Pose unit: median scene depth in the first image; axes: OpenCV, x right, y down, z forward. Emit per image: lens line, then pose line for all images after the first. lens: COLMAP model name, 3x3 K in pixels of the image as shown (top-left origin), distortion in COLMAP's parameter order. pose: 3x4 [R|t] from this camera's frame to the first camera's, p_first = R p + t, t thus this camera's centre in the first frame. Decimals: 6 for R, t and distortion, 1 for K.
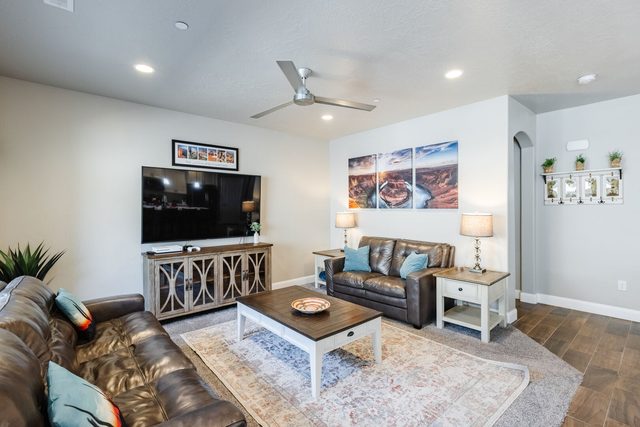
lens RADIAL K [[296.6, 0, 313.9], [0, 296.6, 210.0], [0, 0, 1]] dist [0.004769, 0.000270]
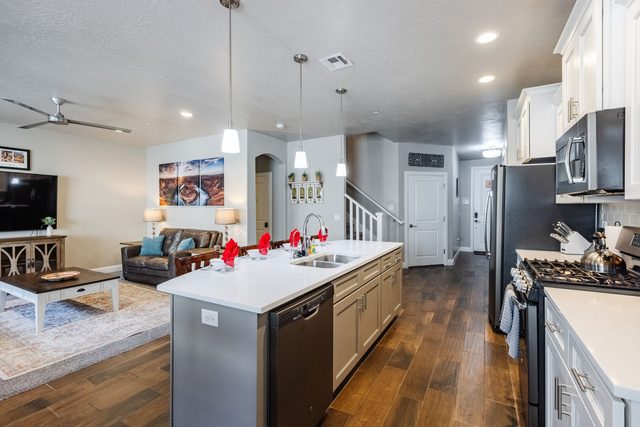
lens RADIAL K [[291.2, 0, 317.6], [0, 291.2, 208.9], [0, 0, 1]] dist [0.014388, -0.000699]
pose [[0.942303, 0.002449, 0.334753, 0.415548], [-0.000899, 0.999988, -0.004785, 0.016395], [-0.334760, 0.004208, 0.942294, -0.419560]]
